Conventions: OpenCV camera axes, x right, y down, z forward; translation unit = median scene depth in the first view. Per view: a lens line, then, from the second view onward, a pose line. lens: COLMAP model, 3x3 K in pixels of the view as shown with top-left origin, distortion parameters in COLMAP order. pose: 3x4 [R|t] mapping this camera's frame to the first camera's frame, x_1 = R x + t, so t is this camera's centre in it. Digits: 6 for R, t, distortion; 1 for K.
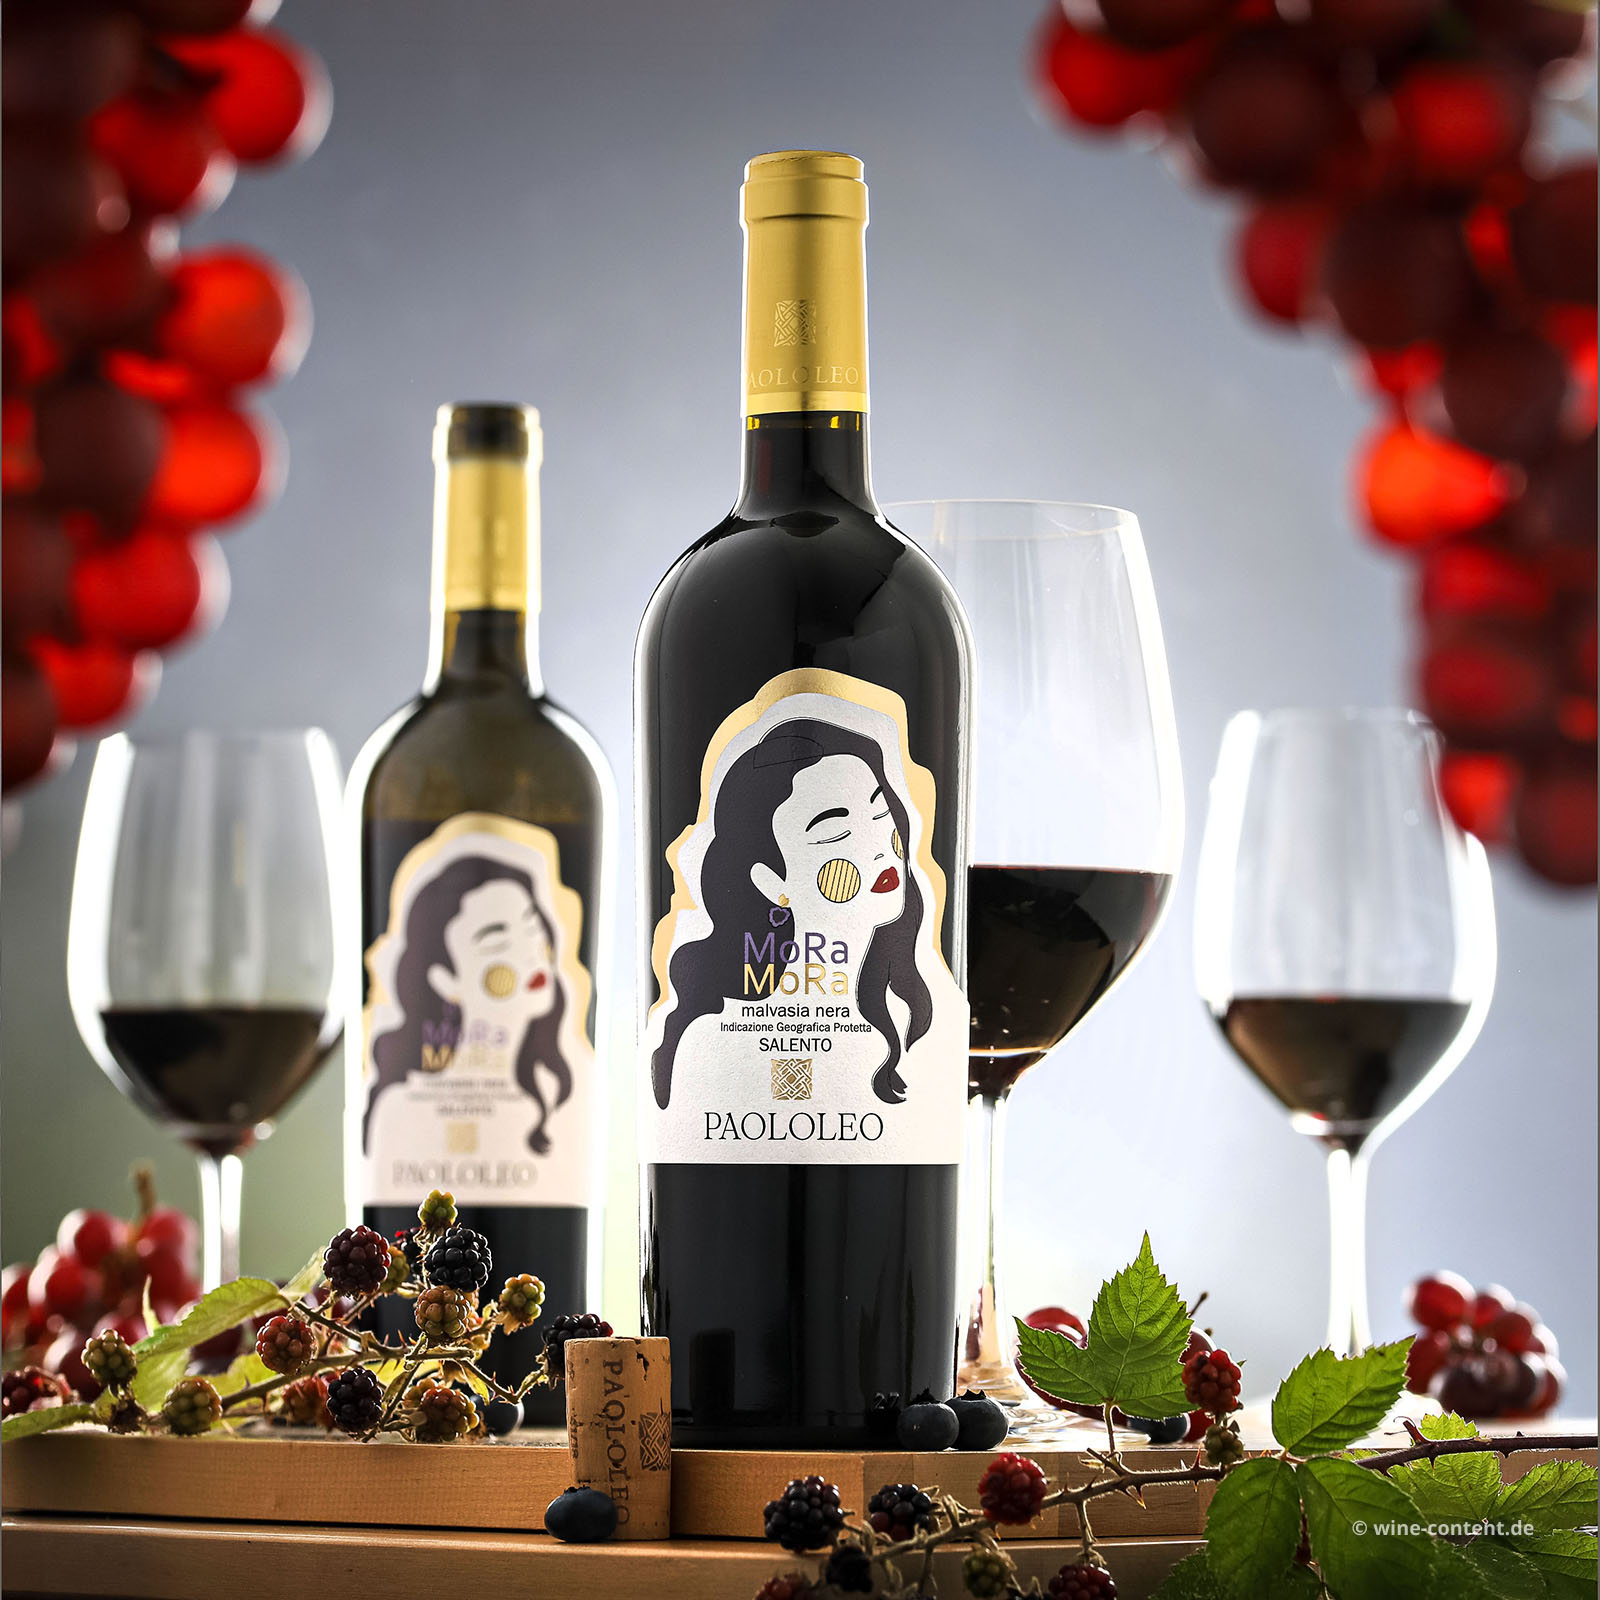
lens RADIAL K [[6868.3, 0, 799.3], [0, 6868.3, 802.7], [0, 0, 1]] dist [0.175469, 0.000000]
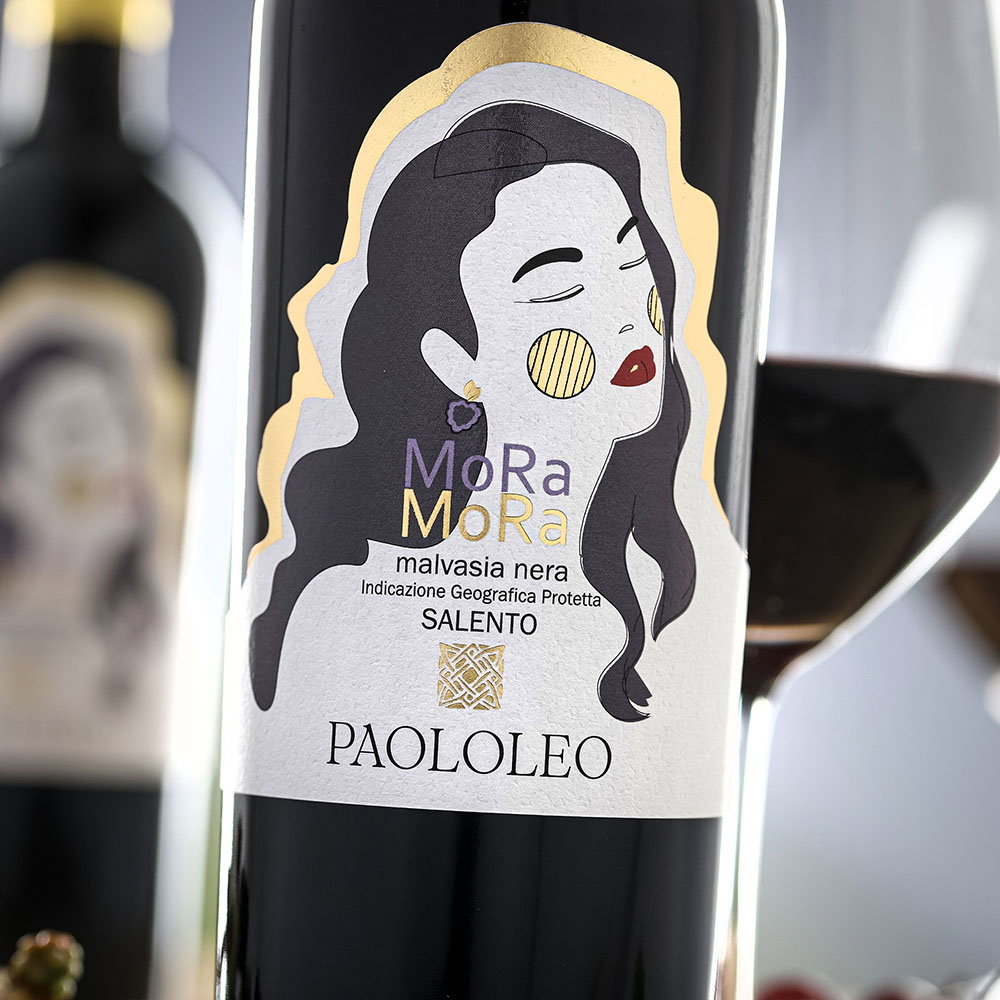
lens RADIAL K [[4292.7, 0, 499.4], [0, 4292.7, 493.6], [0, 0, 1]] dist [0.175469, 0.000000]
pose [[0.998404, 0.049456, 0.027269, -0.009972], [-0.050175, 0.998393, 0.026333, 0.013155], [-0.025923, -0.027659, 0.999281, 0.607435]]
